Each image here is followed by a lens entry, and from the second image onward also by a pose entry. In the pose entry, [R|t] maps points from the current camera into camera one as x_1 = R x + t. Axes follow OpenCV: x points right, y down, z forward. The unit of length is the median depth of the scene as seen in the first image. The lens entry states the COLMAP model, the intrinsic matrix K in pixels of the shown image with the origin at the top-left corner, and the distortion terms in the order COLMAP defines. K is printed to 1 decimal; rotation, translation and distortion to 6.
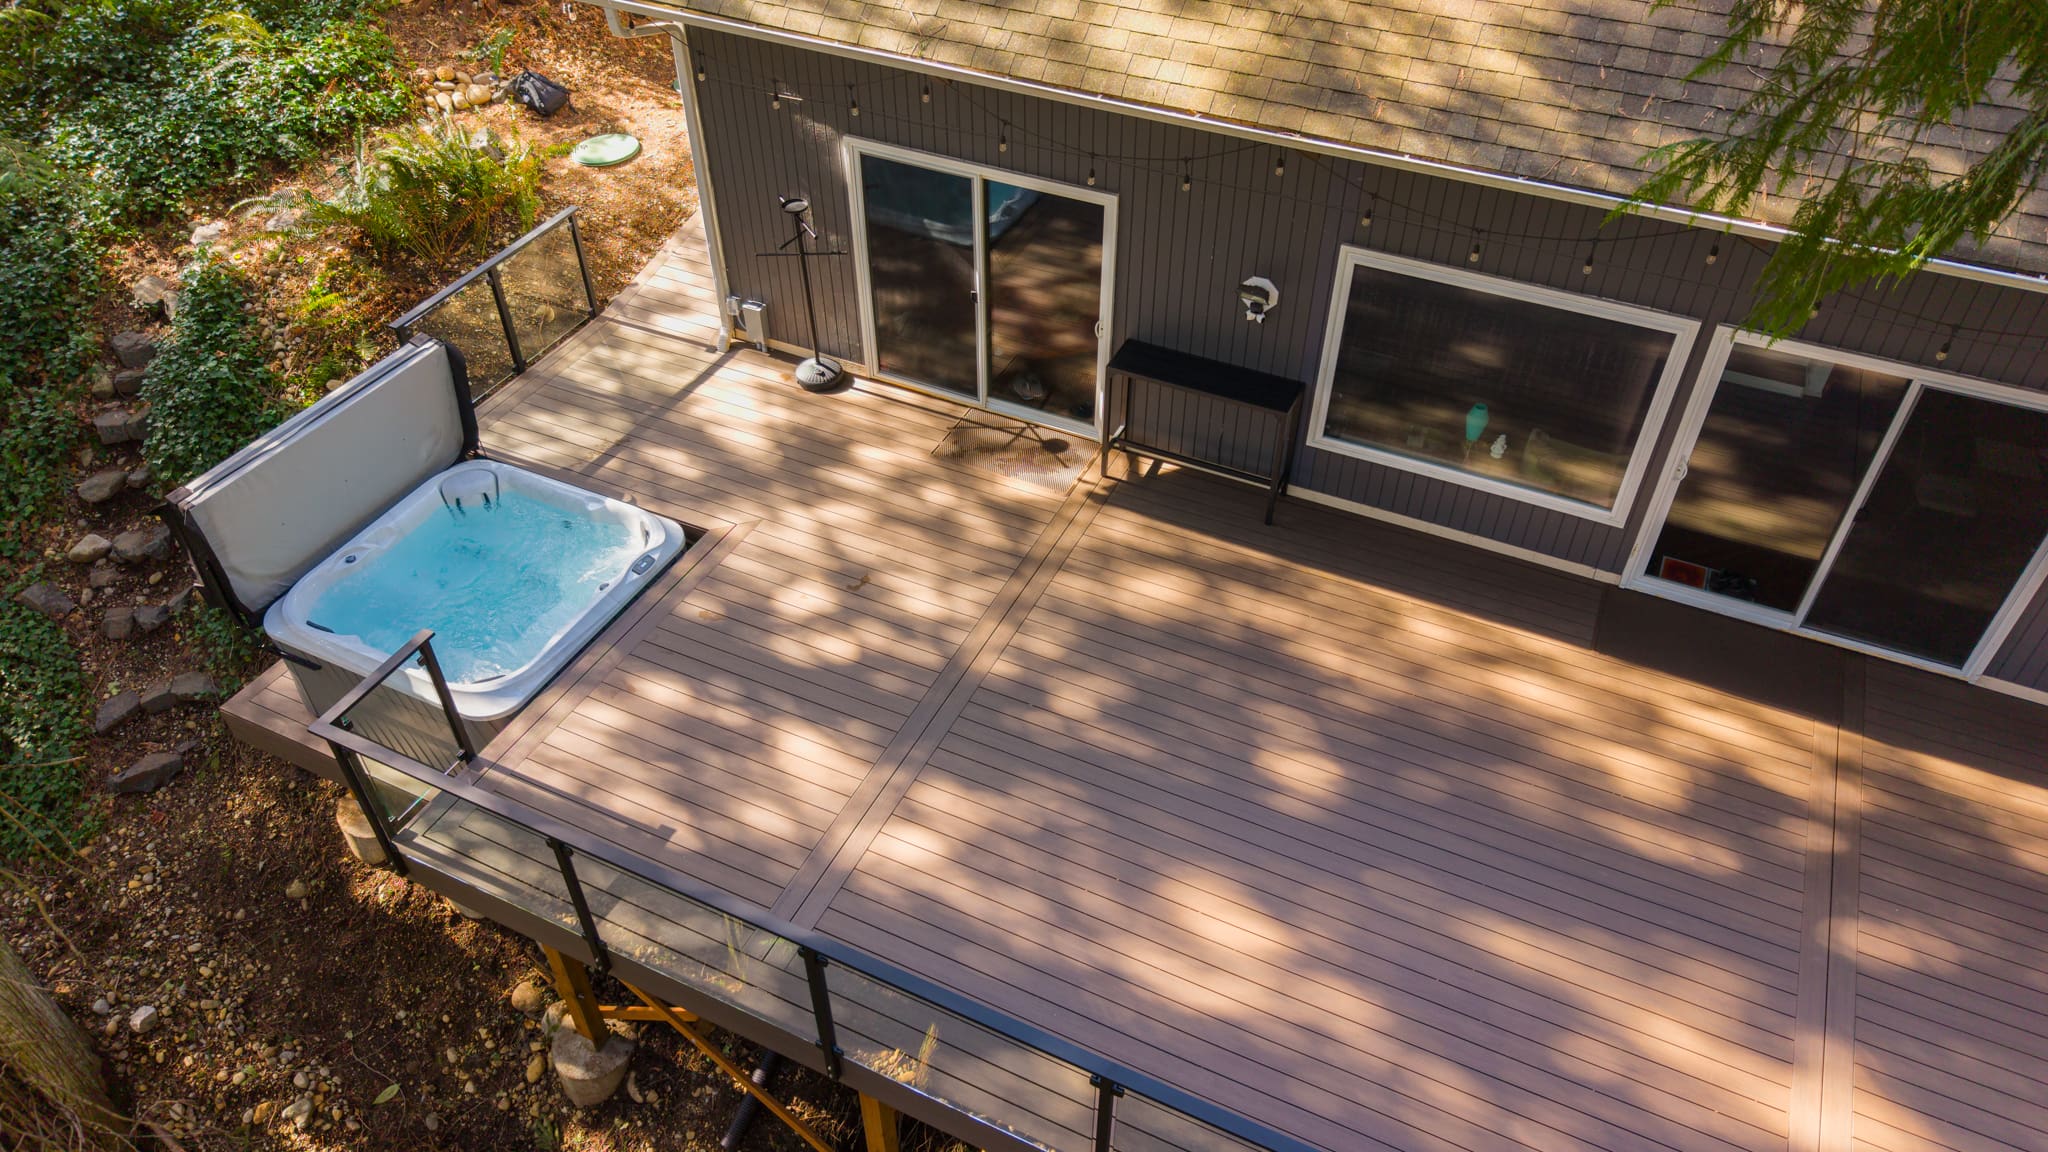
lens RADIAL K [[1366.7, 0, 1024.0], [0, 1366.7, 576.0], [0, 0, 1]] dist [0.001318, -0.002012]
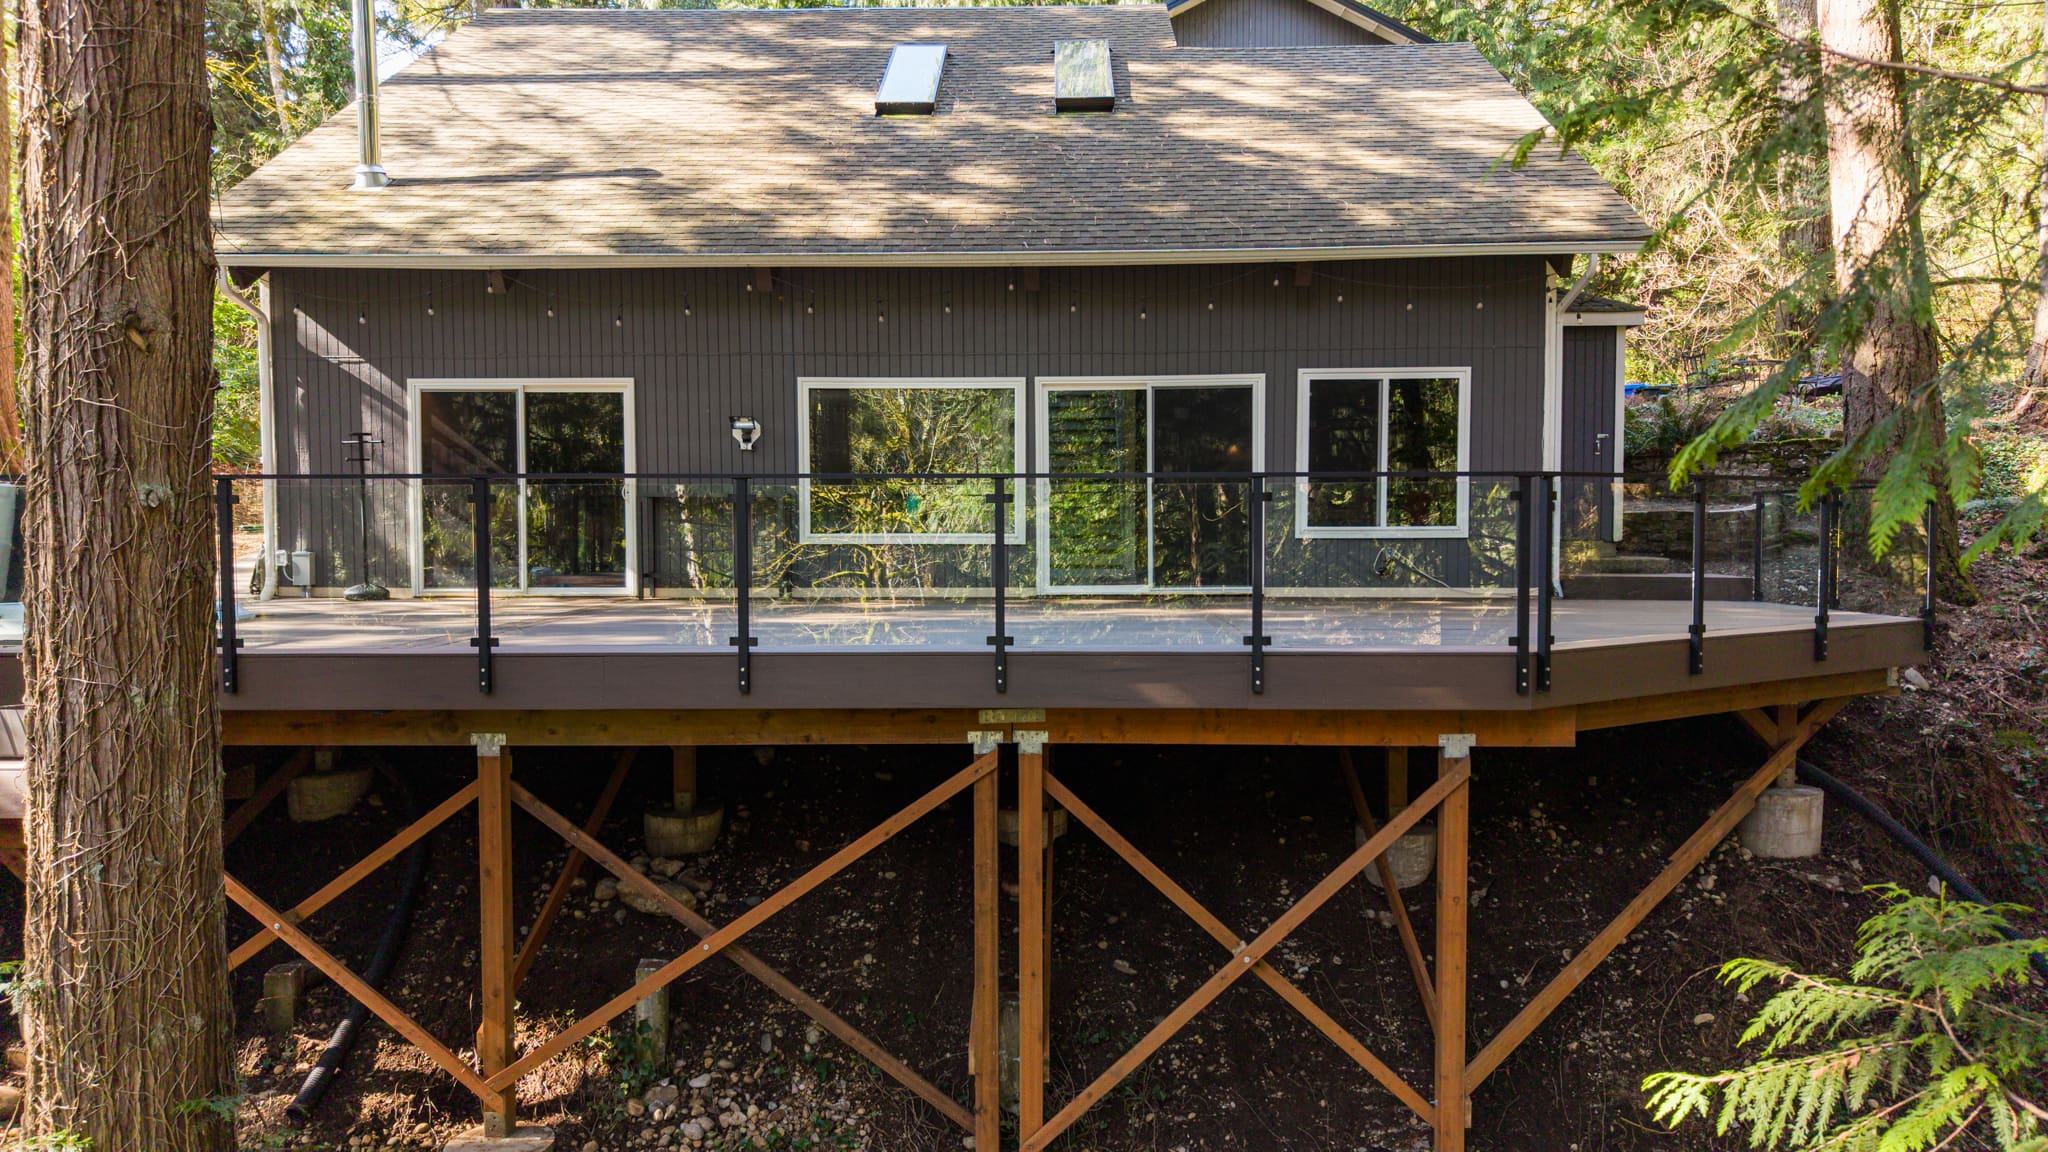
lens RADIAL K [[1366.7, 0, 1024.0], [0, 1366.7, 576.0], [0, 0, 1]] dist [0.001318, -0.002012]
pose [[0.901504, -0.026051, 0.431987, -0.188625], [0.292334, 0.772685, -0.563470, 0.812432], [-0.319111, 0.634255, 0.704194, 0.010739]]
